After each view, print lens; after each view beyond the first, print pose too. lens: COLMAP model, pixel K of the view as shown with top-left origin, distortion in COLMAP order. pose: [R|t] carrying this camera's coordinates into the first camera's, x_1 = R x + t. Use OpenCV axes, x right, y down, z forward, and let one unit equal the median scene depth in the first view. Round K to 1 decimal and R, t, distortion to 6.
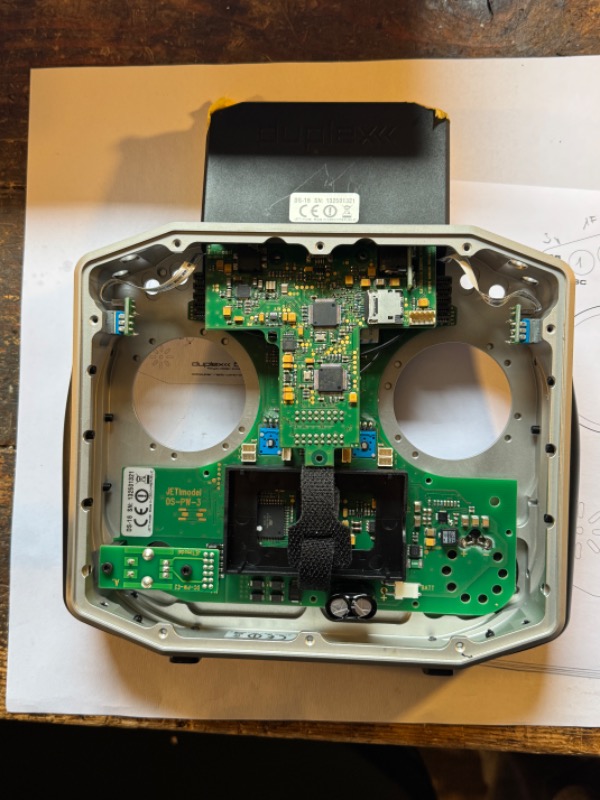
lens RADIAL K [[777.9, 0, 300.0], [0, 777.9, 400.0], [0, 0, 1]] dist [0.163299, -0.376658]
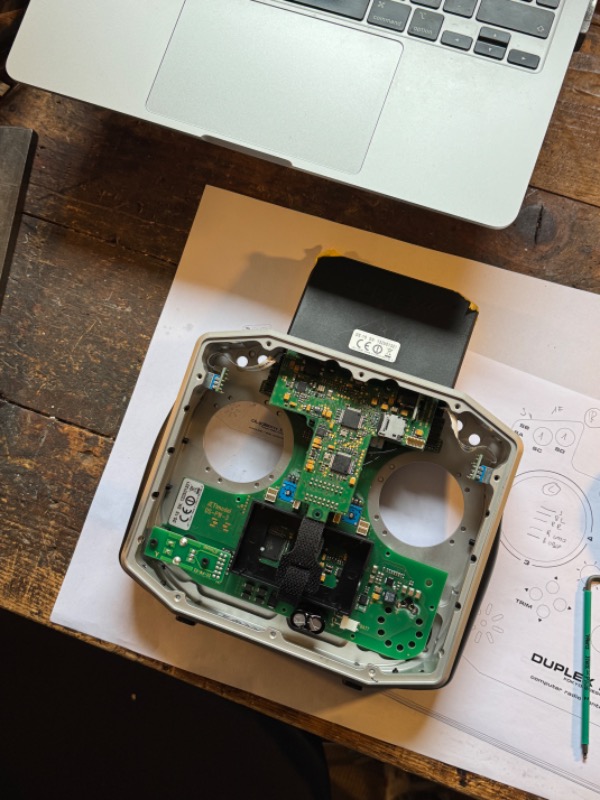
lens RADIAL K [[777.9, 0, 300.0], [0, 777.9, 400.0], [0, 0, 1]] dist [0.163299, -0.376658]
pose [[0.952786, 0.298646, -0.054856, 0.009541], [-0.300945, 0.952810, -0.039809, -0.055136], [0.040379, 0.054438, 0.997700, -0.413974]]
